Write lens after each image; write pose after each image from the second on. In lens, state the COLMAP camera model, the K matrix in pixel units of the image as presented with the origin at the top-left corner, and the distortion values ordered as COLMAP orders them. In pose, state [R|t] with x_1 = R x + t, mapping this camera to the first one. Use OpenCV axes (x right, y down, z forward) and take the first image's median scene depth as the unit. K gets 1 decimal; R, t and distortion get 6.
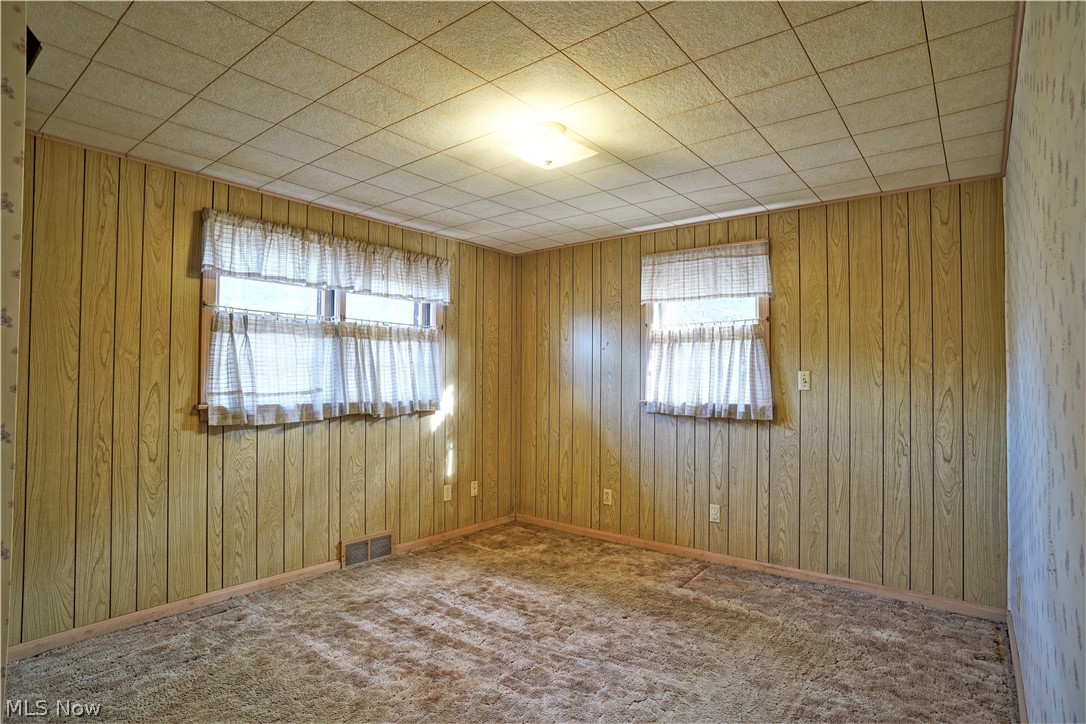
lens RADIAL K [[568.1, 0, 536.2], [0, 568.1, 362.6], [0, 0, 1]] dist [-0.038175, 0.006801]
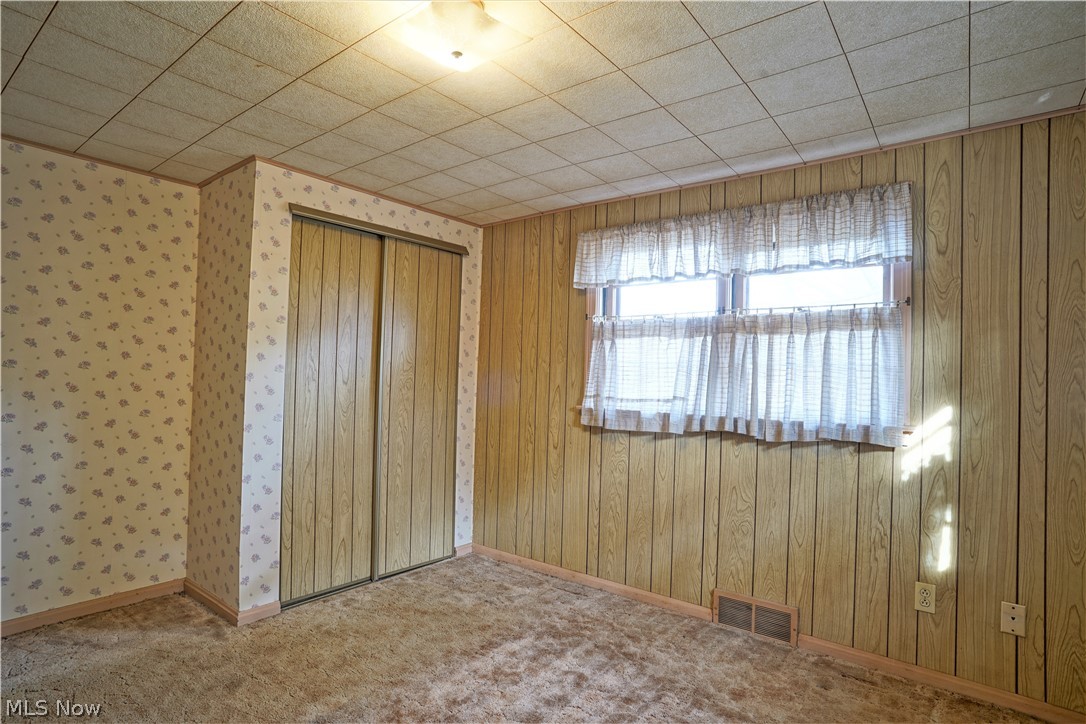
lens RADIAL K [[568.1, 0, 536.4], [0, 568.1, 366.0], [0, 0, 1]] dist [-0.038175, 0.006801]
pose [[0.021093, -0.020951, -0.999558, 0.497837], [0.005933, 0.999765, -0.020831, 0.016445], [0.999760, -0.005491, 0.021213, 0.793812]]
